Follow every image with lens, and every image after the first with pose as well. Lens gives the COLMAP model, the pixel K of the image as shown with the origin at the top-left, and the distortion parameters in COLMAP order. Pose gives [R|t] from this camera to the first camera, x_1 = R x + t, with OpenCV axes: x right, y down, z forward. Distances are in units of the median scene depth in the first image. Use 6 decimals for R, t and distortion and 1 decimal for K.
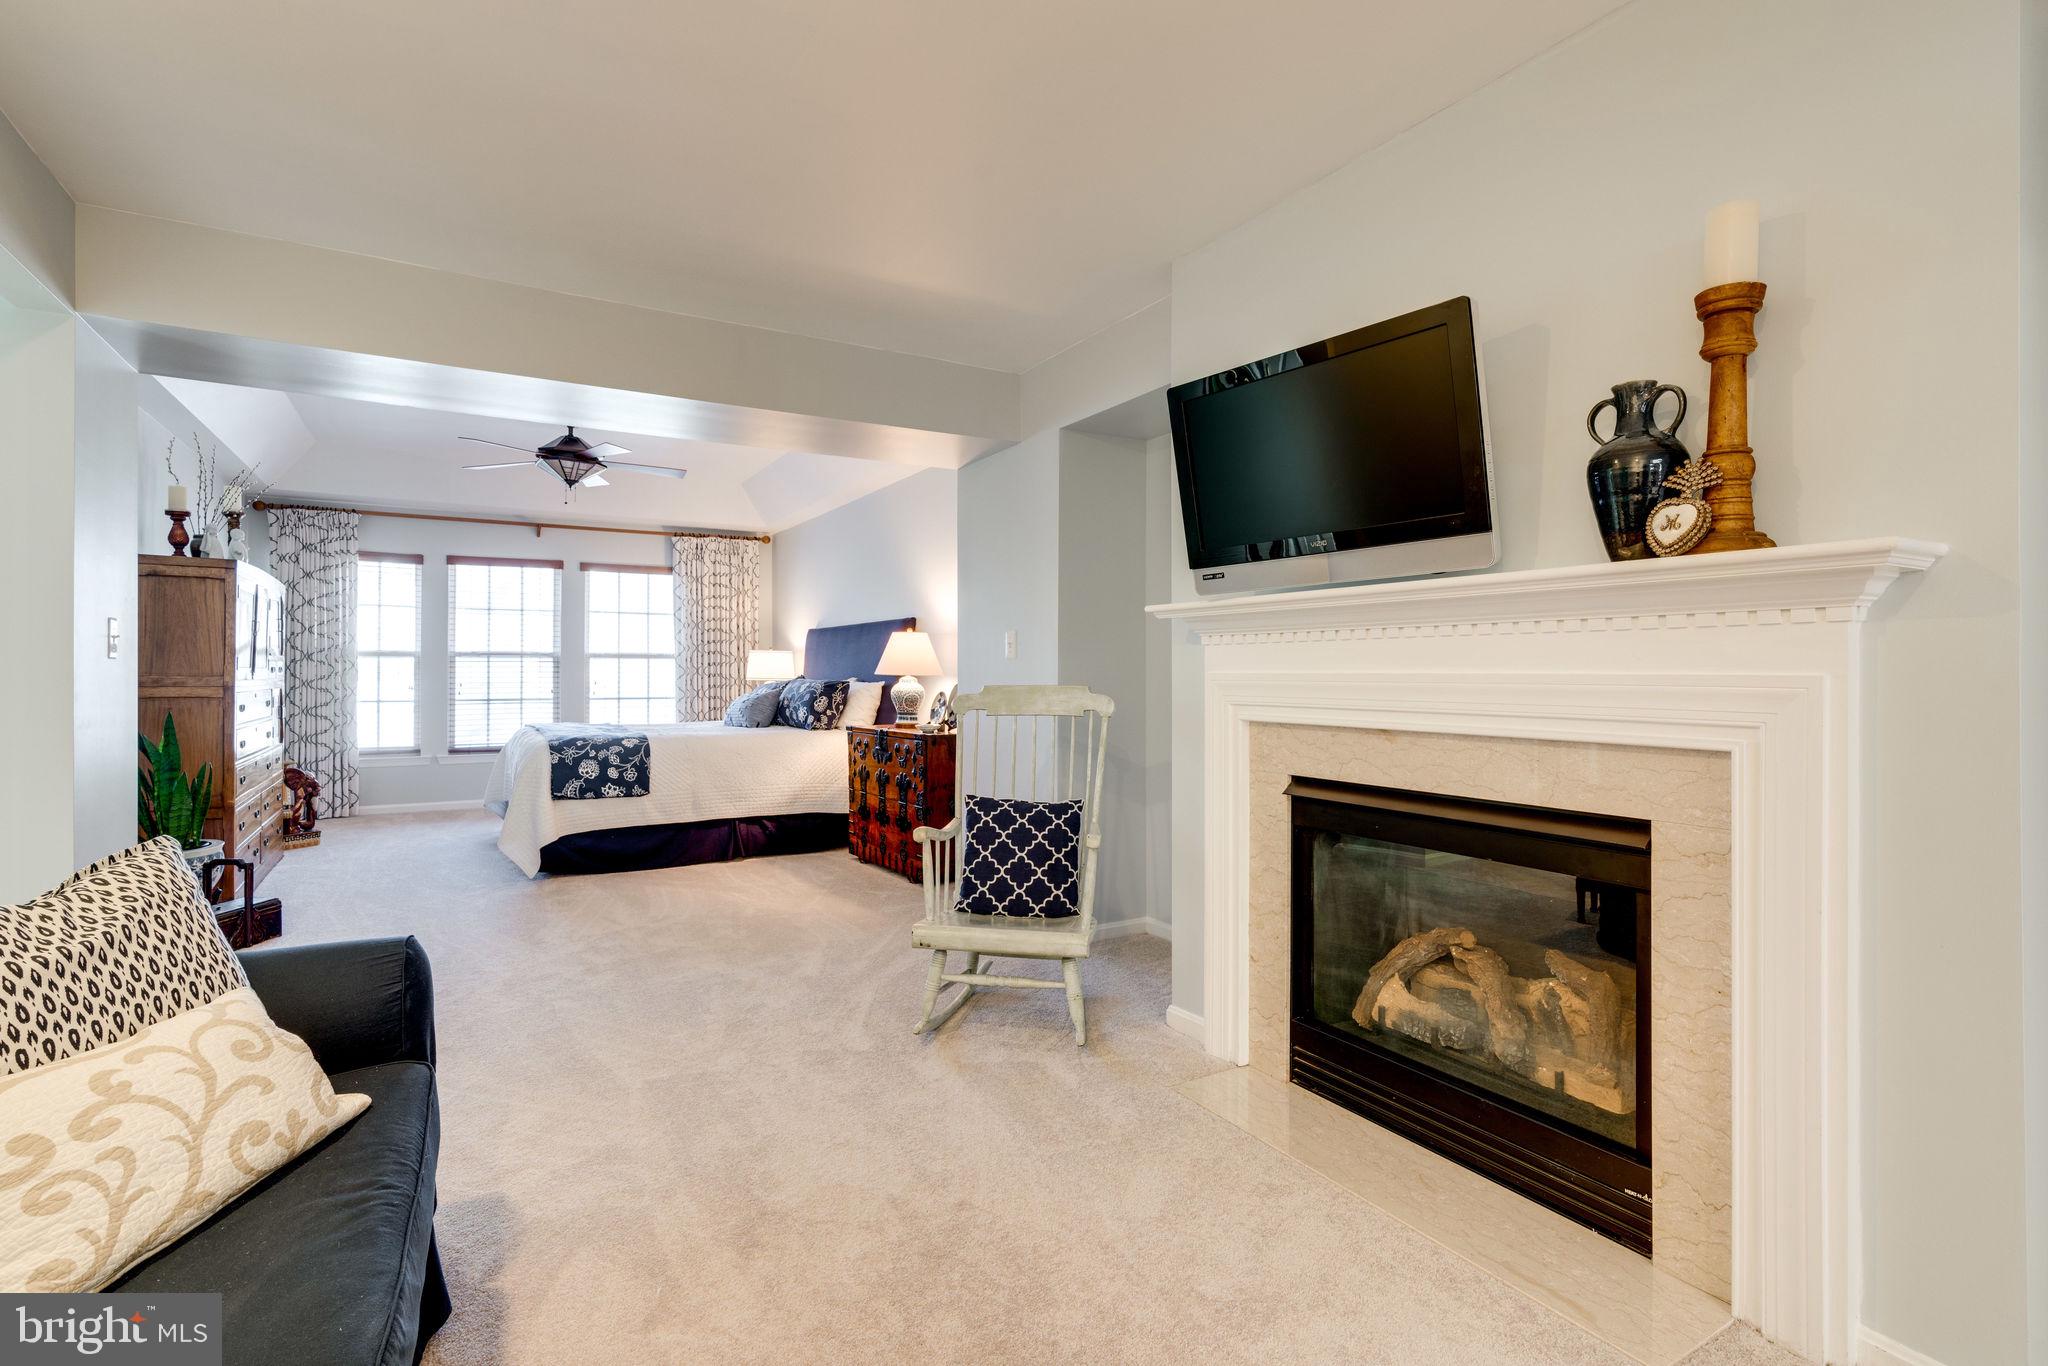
lens RADIAL K [[947.9, 0, 1037.6], [0, 947.9, 677.0], [0, 0, 1]] dist [-0.001947, 0.000374]
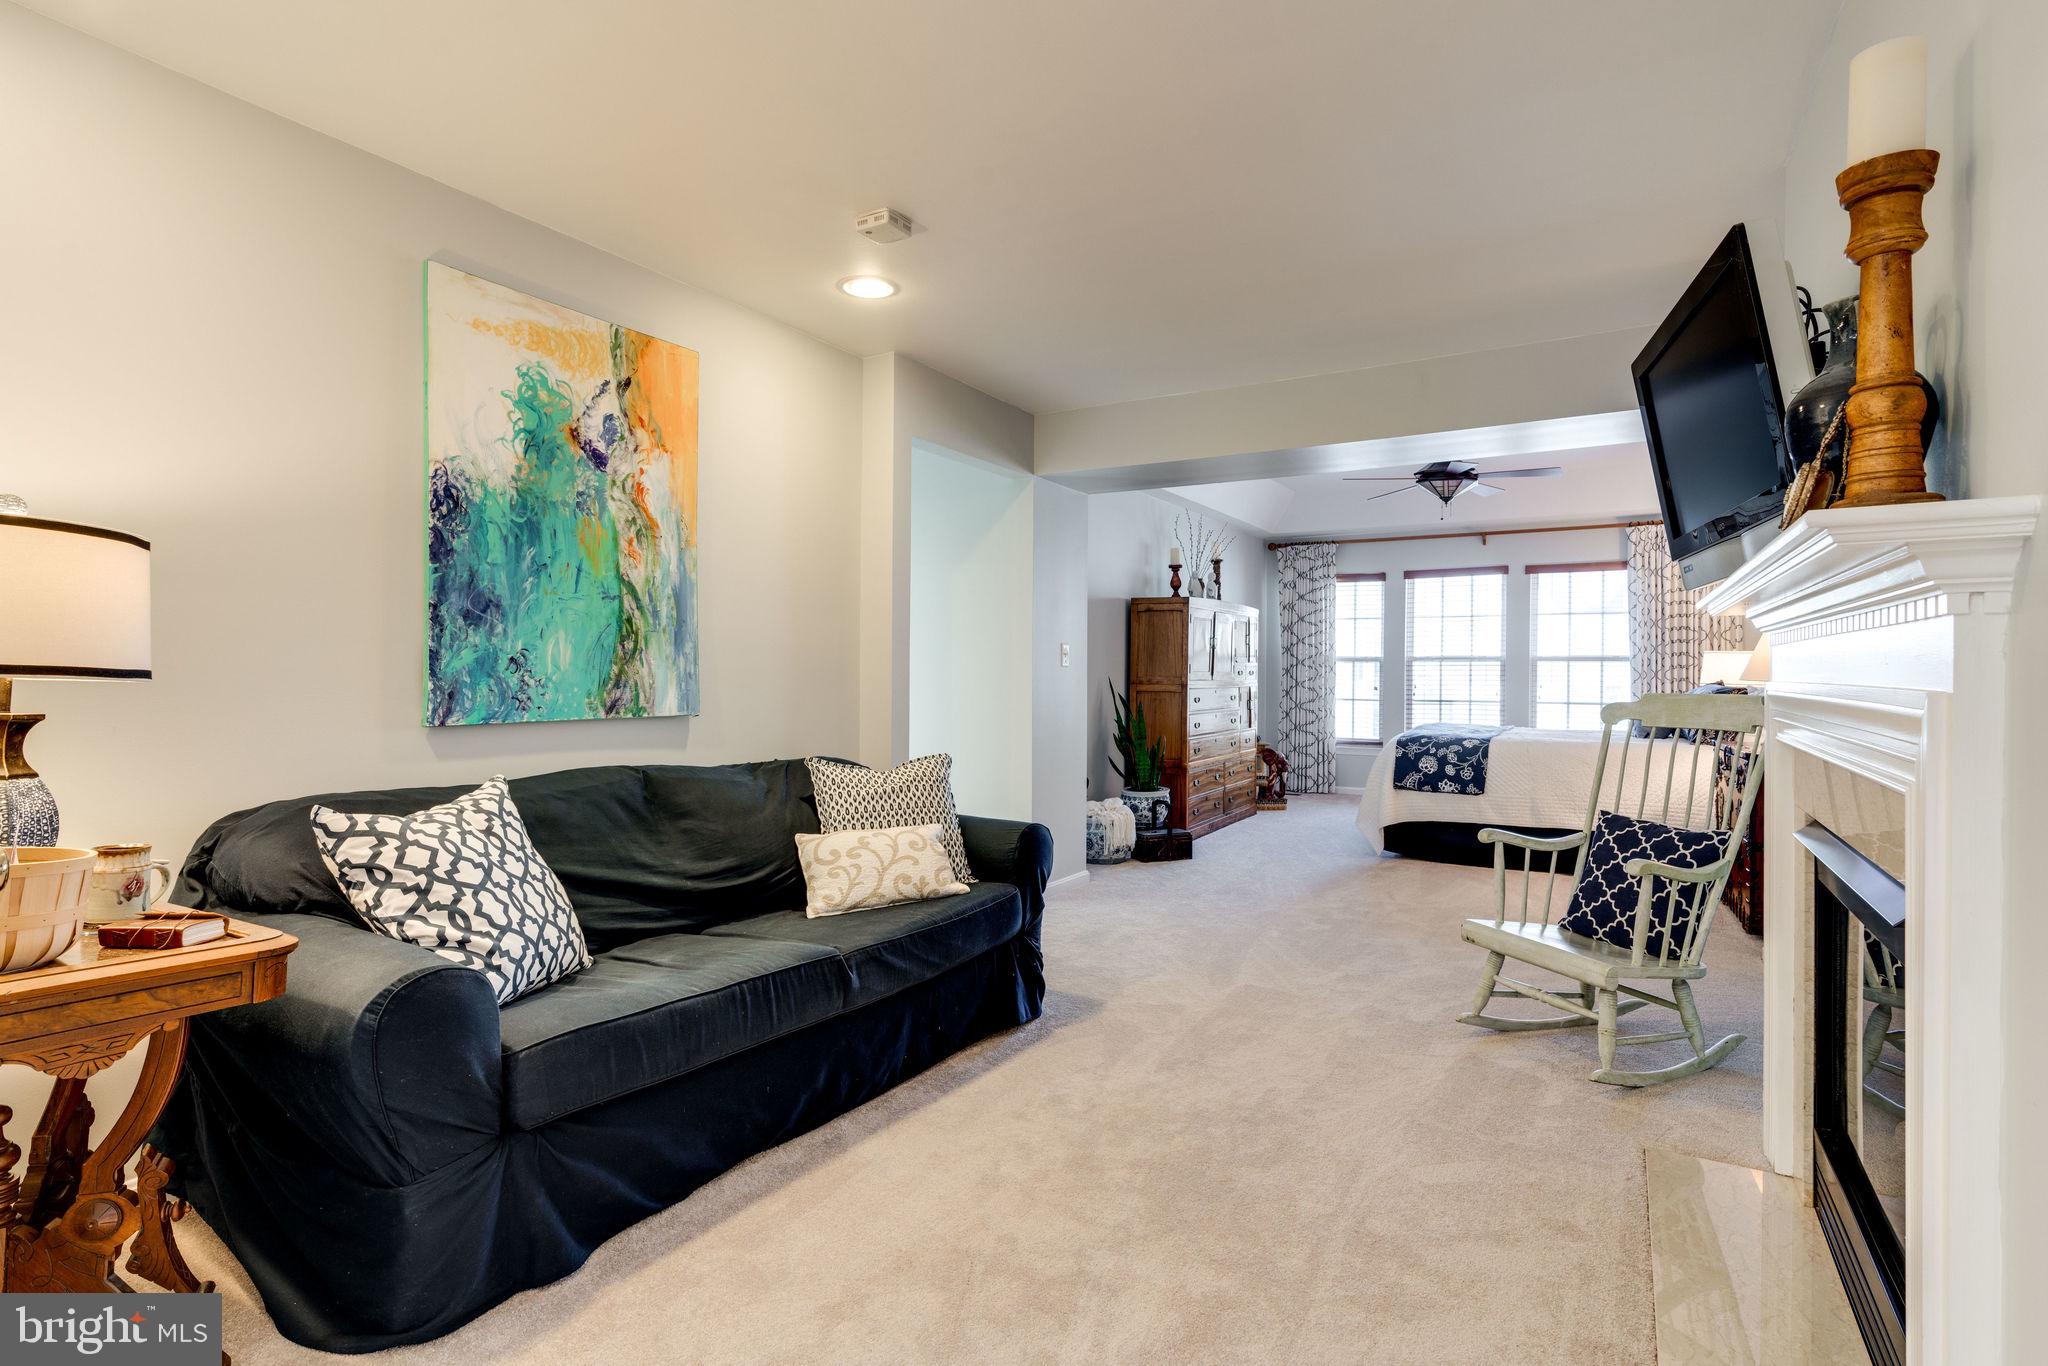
lens RADIAL K [[1043.9, 0, 1023.2], [0, 1043.9, 680.0], [0, 0, 1]] dist [-0.000549, 0.000367]
pose [[0.485201, 0.007712, -0.874369, 0.348625], [-0.007884, 0.999959, 0.004445, -0.001830], [0.874367, 0.004737, 0.485242, 0.007214]]
